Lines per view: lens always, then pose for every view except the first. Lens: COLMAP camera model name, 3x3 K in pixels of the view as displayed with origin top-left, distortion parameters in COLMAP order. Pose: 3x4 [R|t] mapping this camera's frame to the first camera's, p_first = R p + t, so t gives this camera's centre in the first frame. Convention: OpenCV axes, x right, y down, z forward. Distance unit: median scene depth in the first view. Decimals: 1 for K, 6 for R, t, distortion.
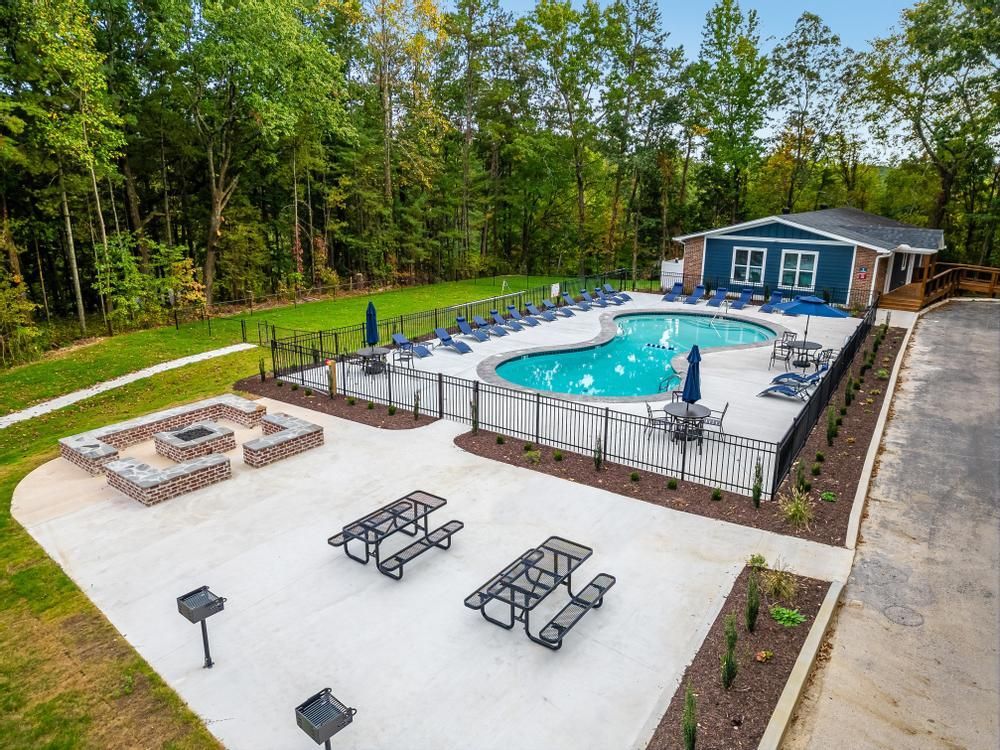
lens RADIAL K [[701.3, 0, 500.7], [0, 701.3, 372.7], [0, 0, 1]] dist [0.053206, -0.033869]
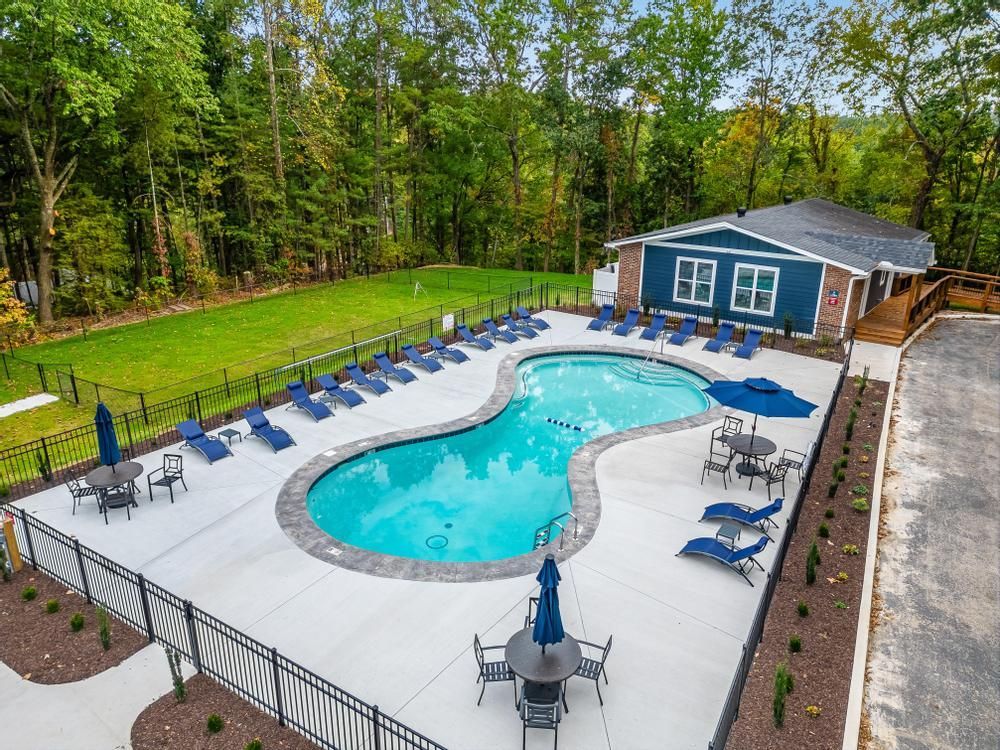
lens RADIAL K [[701.3, 0, 498.4], [0, 701.3, 371.8], [0, 0, 1]] dist [0.053206, -0.033869]
pose [[0.999337, -0.012800, 0.034086, 0.078271], [0.010634, 0.997957, 0.062992, -0.081179], [-0.034823, -0.062588, 0.997432, 0.157989]]
